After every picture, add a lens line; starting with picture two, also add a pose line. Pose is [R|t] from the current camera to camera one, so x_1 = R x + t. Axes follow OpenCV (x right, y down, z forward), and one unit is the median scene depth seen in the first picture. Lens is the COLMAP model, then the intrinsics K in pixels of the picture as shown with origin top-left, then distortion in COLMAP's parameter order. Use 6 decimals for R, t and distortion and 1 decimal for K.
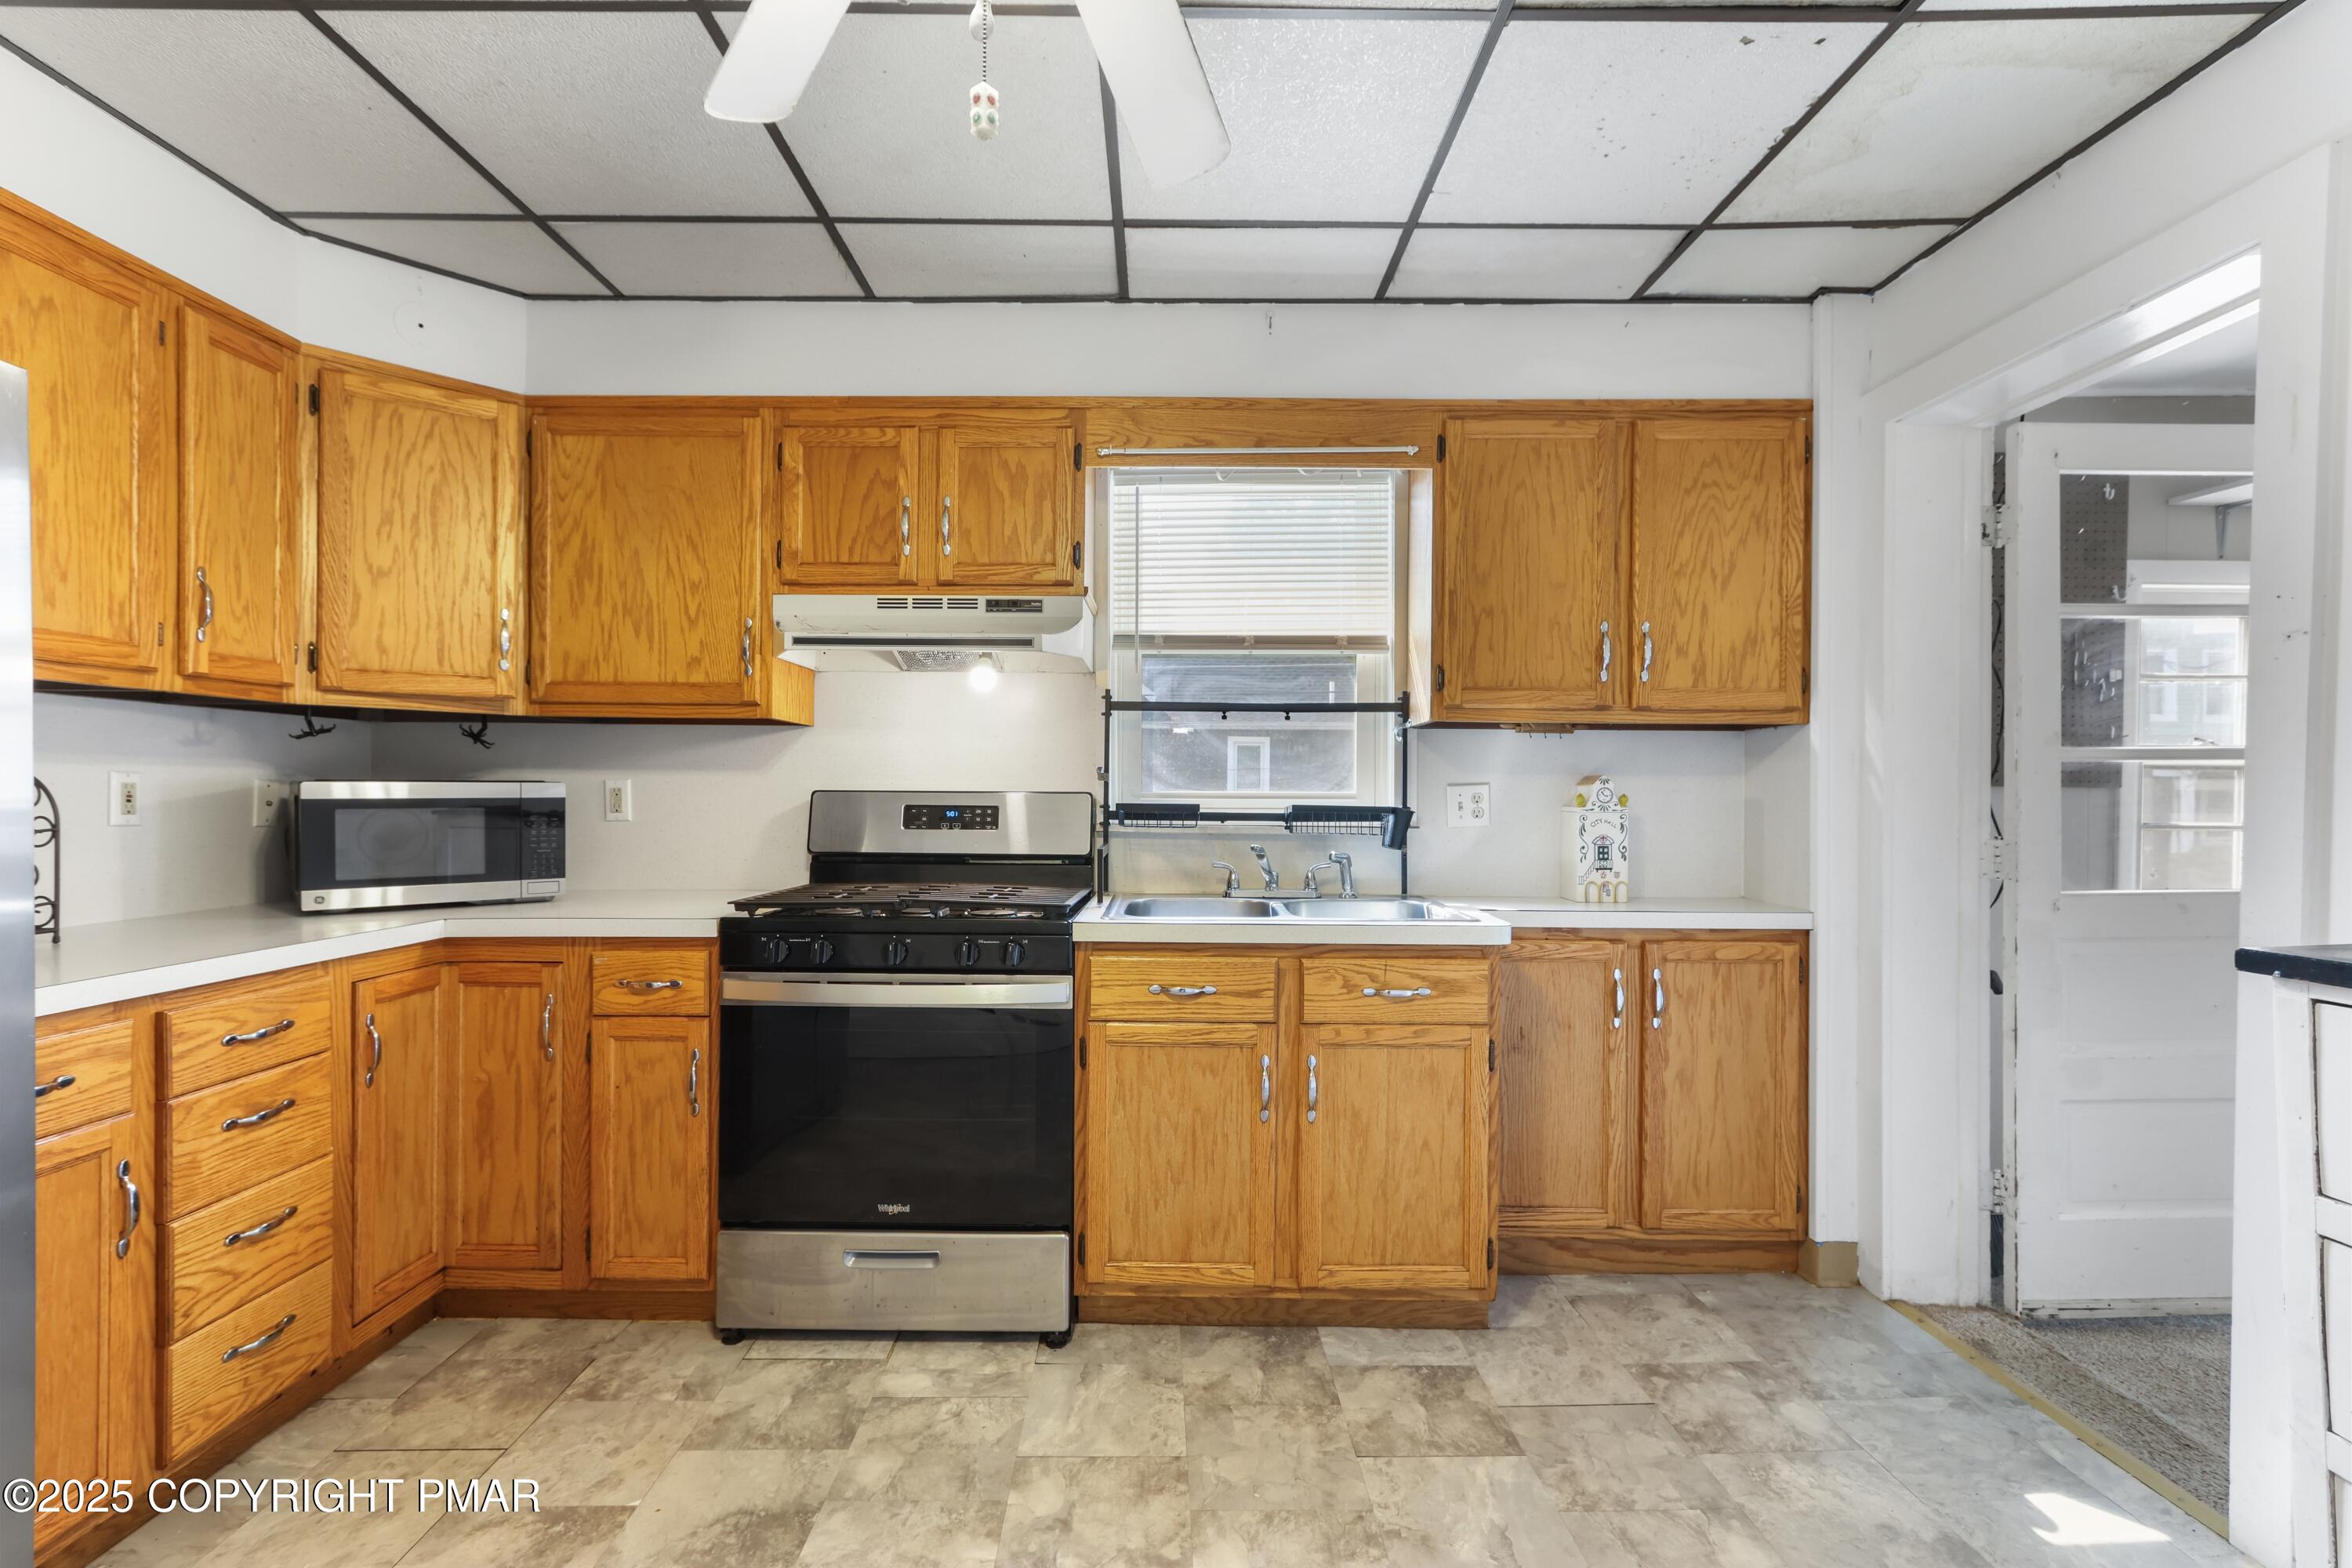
lens RADIAL K [[1077.7, 0, 1176.8], [0, 1077.7, 788.3], [0, 0, 1]] dist [0.000097, 0.003420]
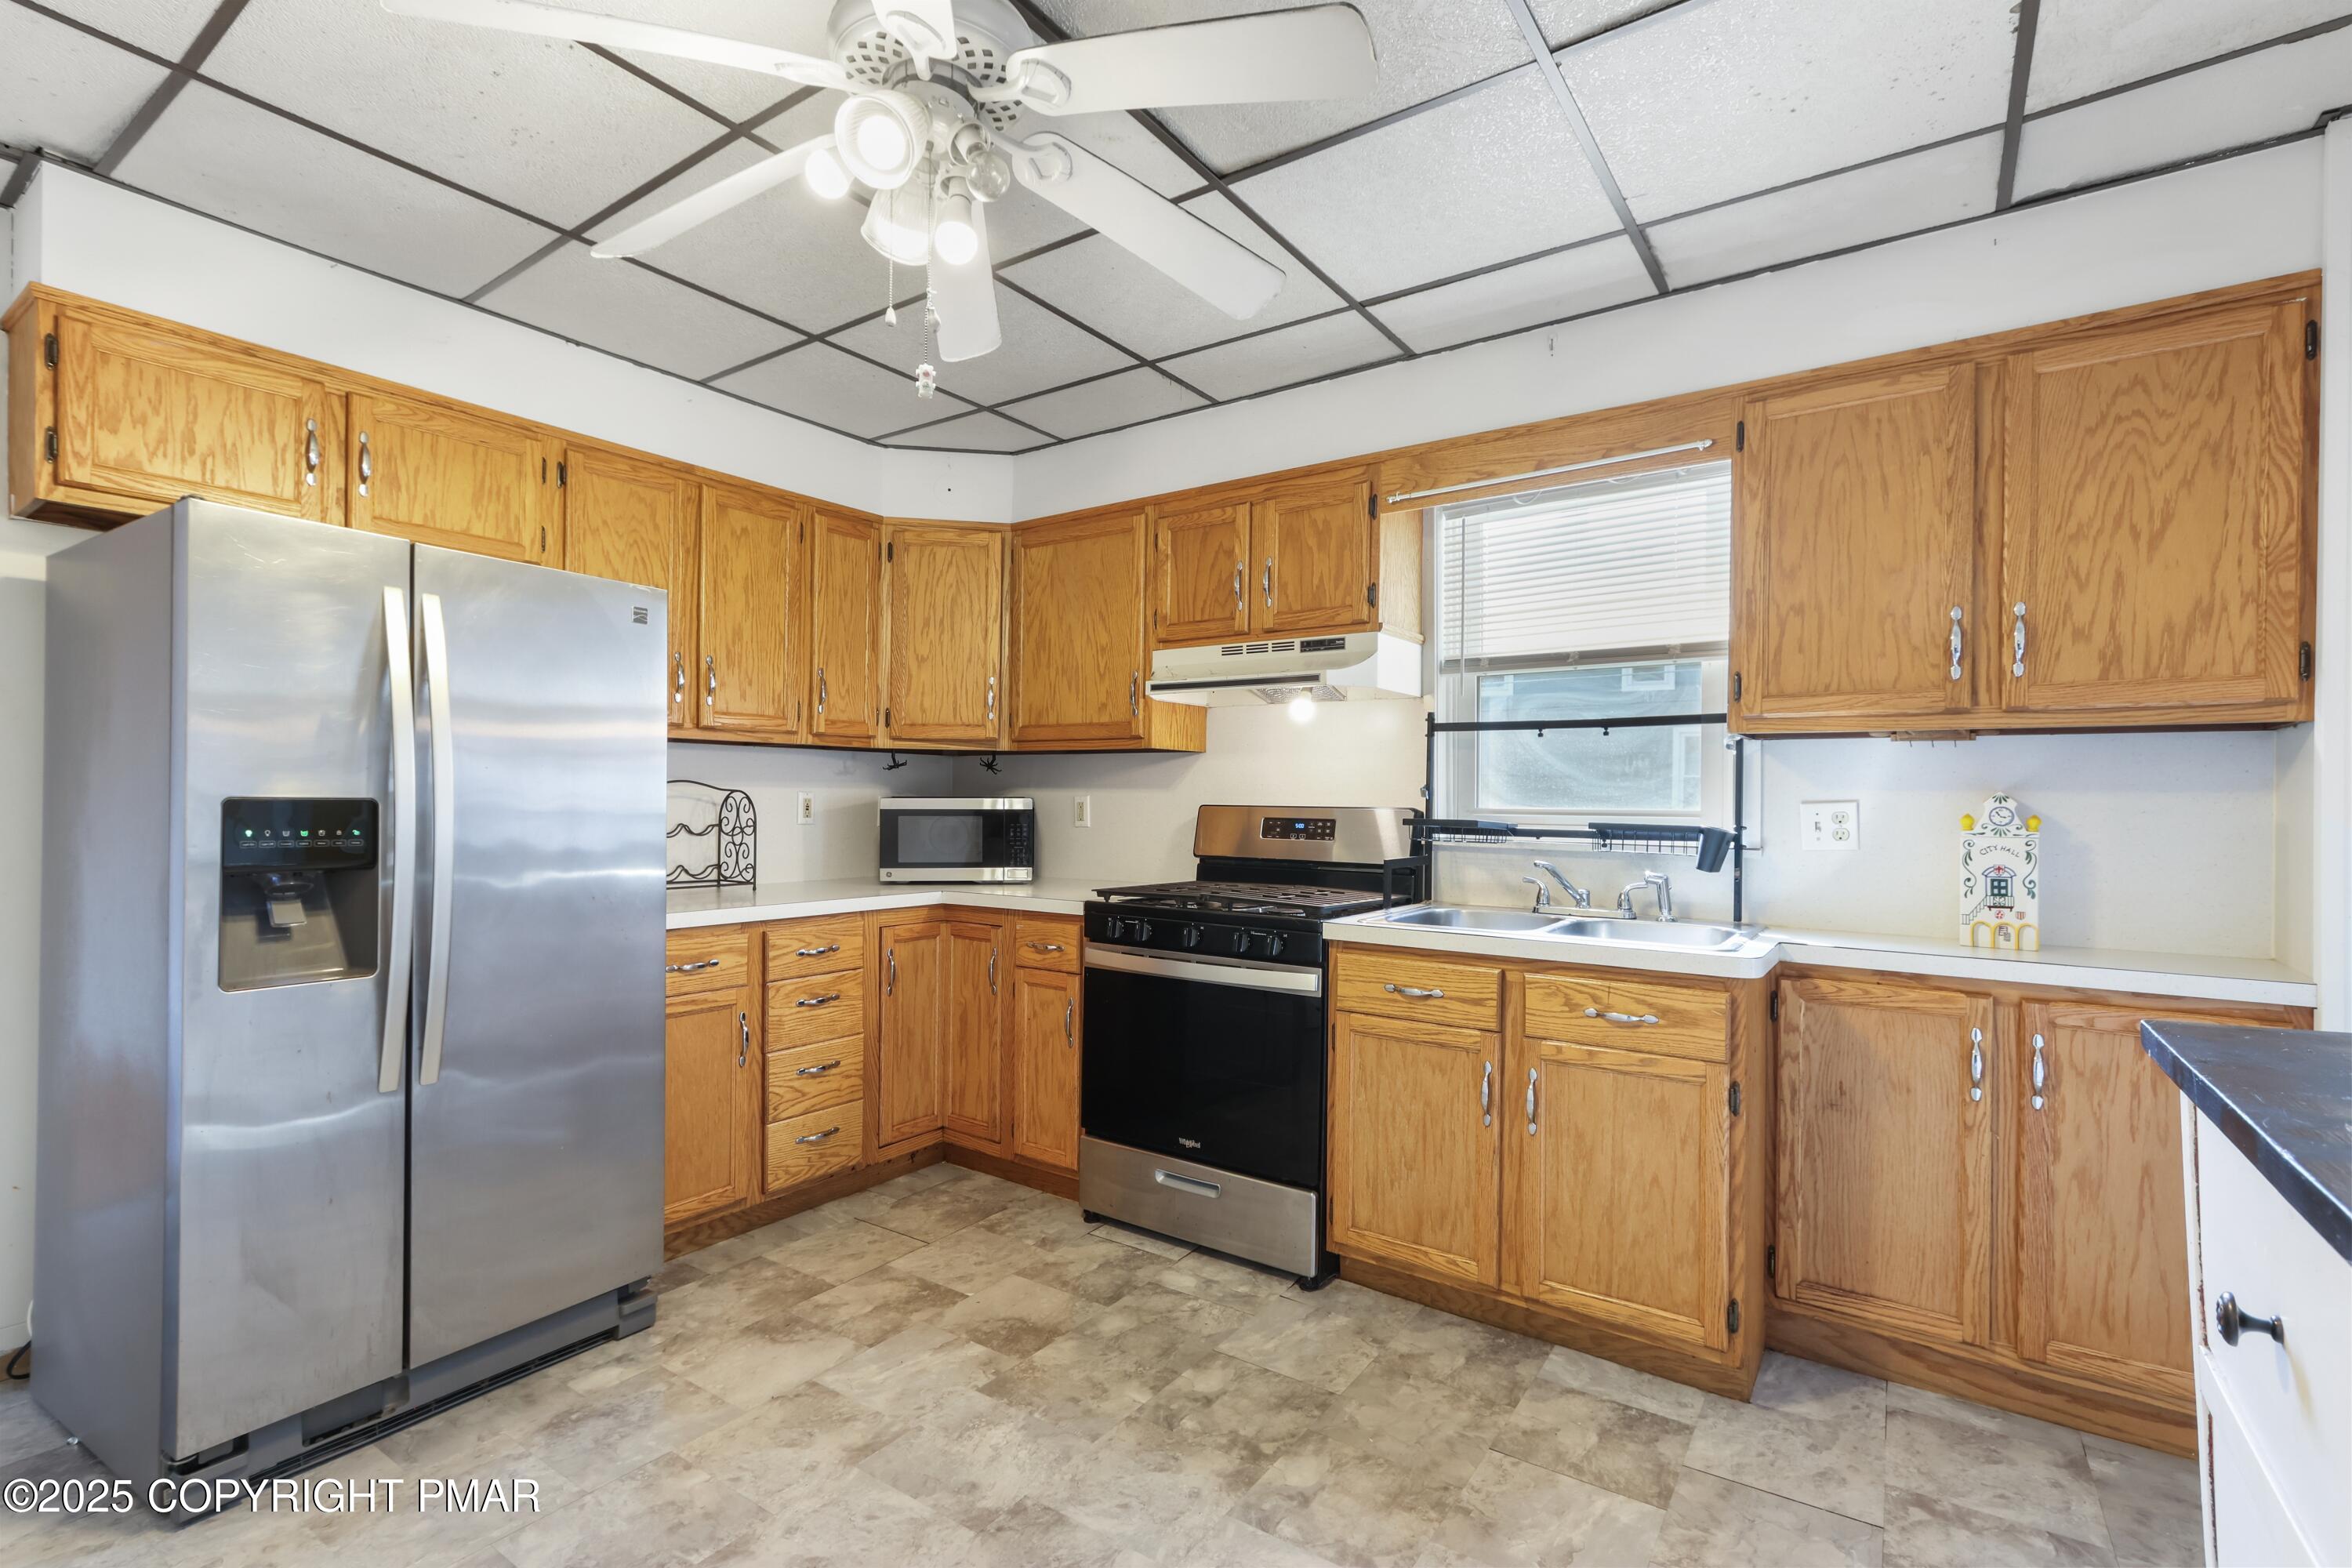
lens RADIAL K [[1077.7, 0, 1161.7], [0, 1077.7, 784.6], [0, 0, 1]] dist [0.000097, 0.003420]
pose [[0.815107, -0.005218, -0.579287, 0.403483], [-0.002763, 0.999913, -0.012895, -0.006085], [0.579304, 0.012111, 0.815021, -0.032595]]
